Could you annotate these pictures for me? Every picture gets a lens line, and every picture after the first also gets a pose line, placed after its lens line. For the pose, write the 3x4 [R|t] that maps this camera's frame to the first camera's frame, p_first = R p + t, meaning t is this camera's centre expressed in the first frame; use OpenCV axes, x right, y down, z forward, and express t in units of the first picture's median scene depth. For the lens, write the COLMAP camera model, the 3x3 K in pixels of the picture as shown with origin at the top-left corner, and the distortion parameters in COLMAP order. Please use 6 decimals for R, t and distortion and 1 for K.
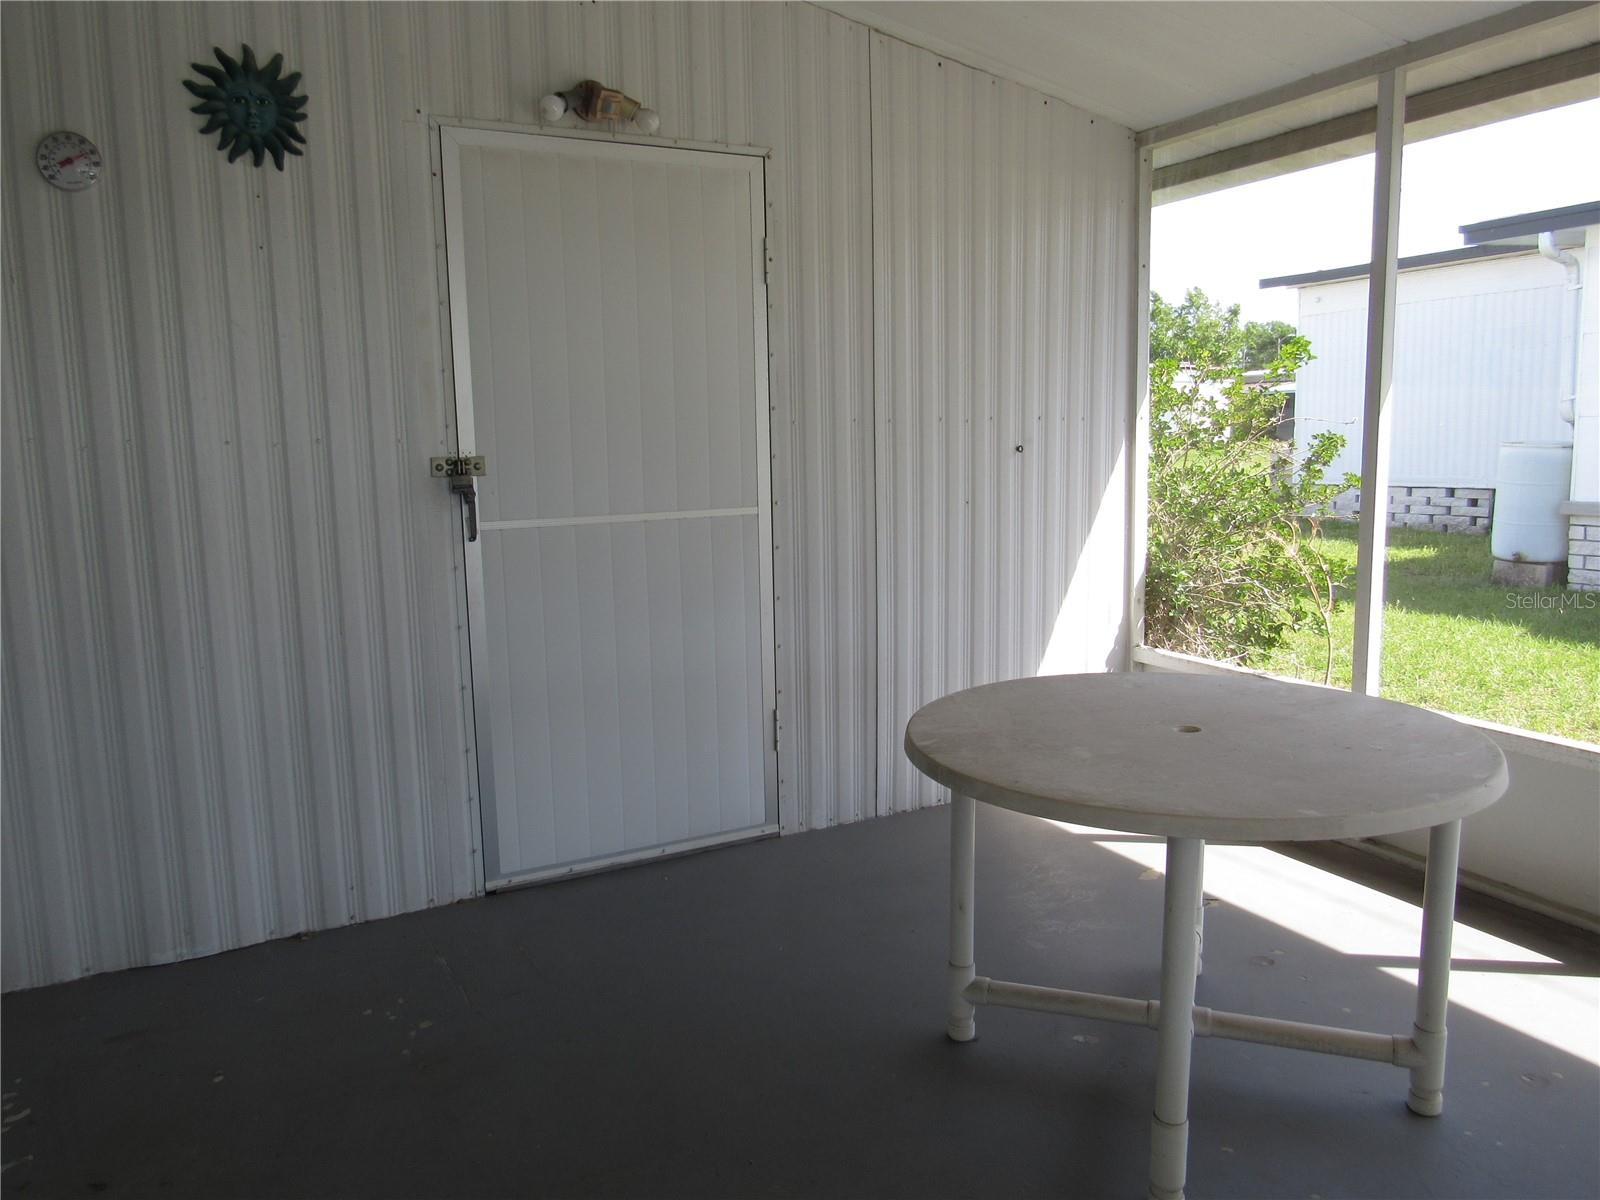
lens RADIAL K [[1134.5, 0, 784.4], [0, 1134.5, 596.9], [0, 0, 1]] dist [-0.027862, 0.004993]
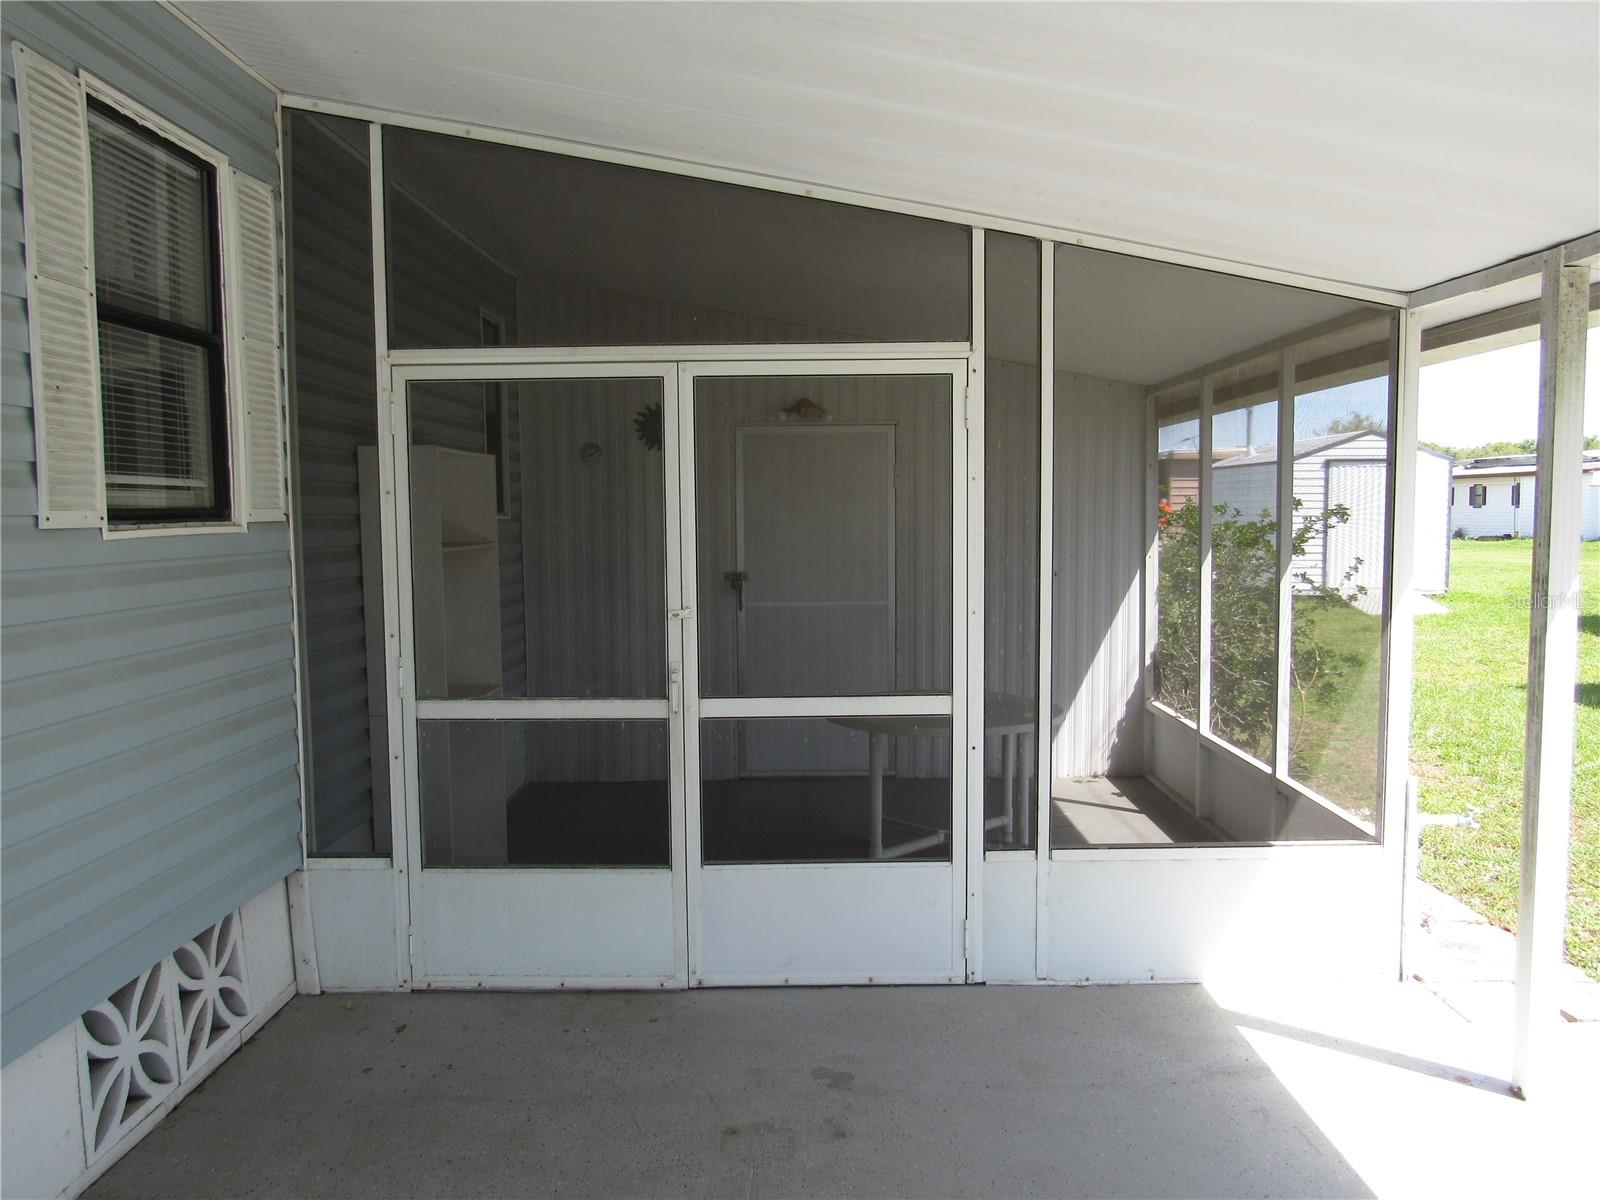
lens RADIAL K [[1134.5, 0, 809.0], [0, 1134.5, 603.0], [0, 0, 1]] dist [-0.027862, 0.004993]
pose [[0.891763, 0.052335, -0.449466, 0.769038], [-0.079425, 0.995972, -0.041613, 0.015726], [0.445477, 0.072807, 0.892328, -0.832667]]
